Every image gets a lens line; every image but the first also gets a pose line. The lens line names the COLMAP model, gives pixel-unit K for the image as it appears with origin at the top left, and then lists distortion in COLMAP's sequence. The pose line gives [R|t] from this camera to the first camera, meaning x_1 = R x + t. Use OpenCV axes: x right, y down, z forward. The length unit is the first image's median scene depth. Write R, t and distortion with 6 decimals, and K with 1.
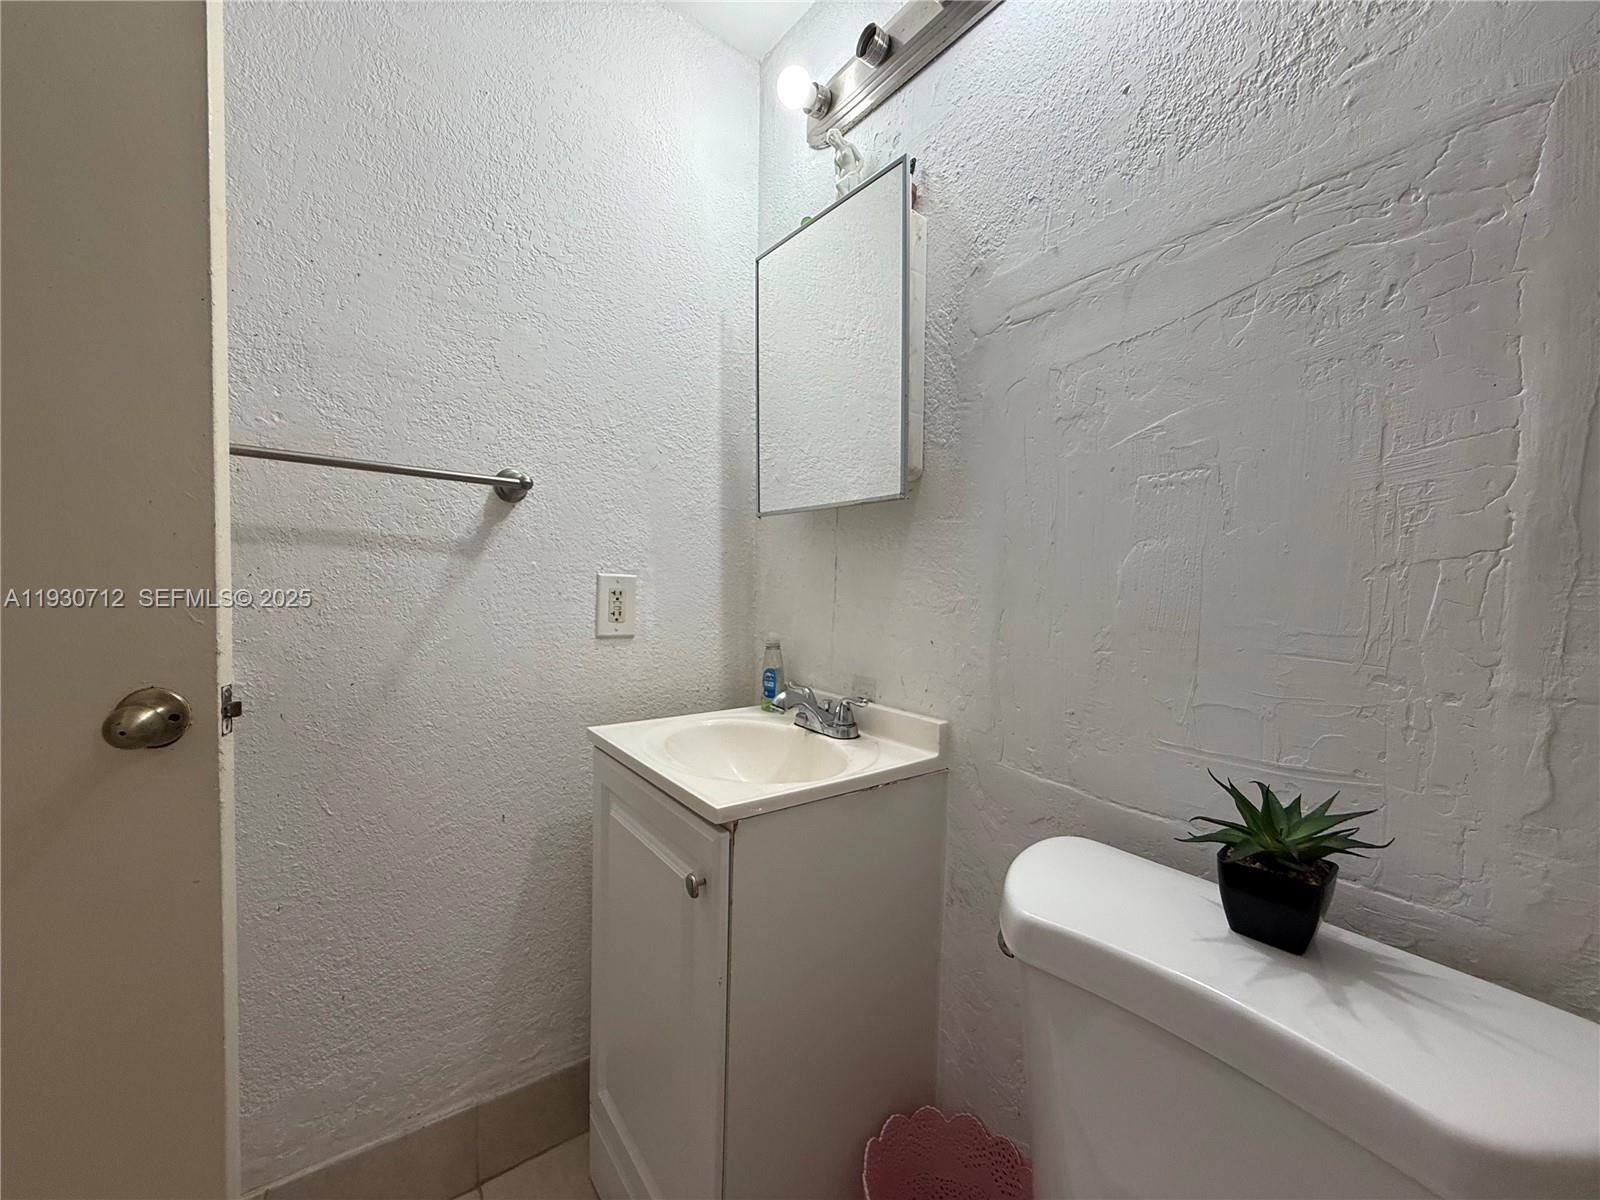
lens RADIAL K [[635.8, 0, 798.2], [0, 635.8, 595.6], [0, 0, 1]] dist [0.000000, -0.000050]
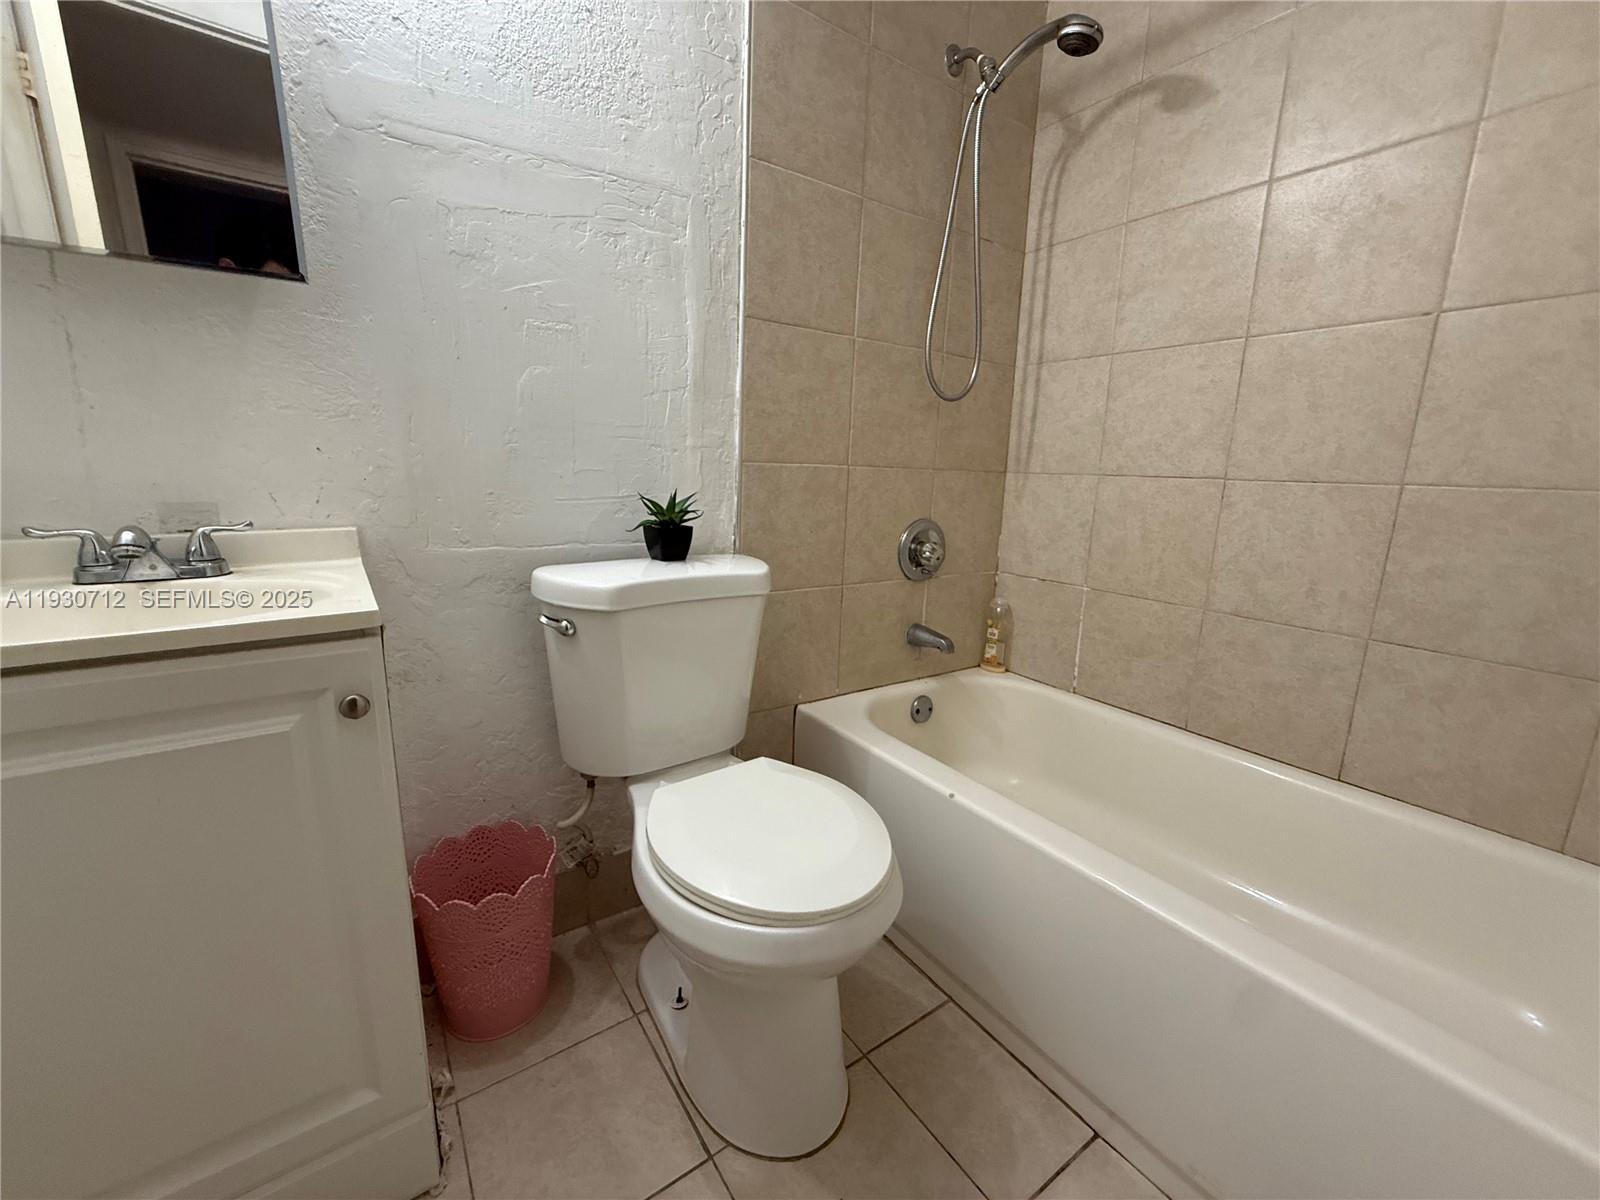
lens RADIAL K [[635.8, 0, 796.0], [0, 635.8, 593.7], [0, 0, 1]] dist [0.000000, -0.000050]
pose [[0.017550, -0.222379, 0.974802, -0.959810], [0.016999, 0.974878, 0.222090, 0.108221], [-0.999701, 0.012673, 0.020890, 0.337216]]
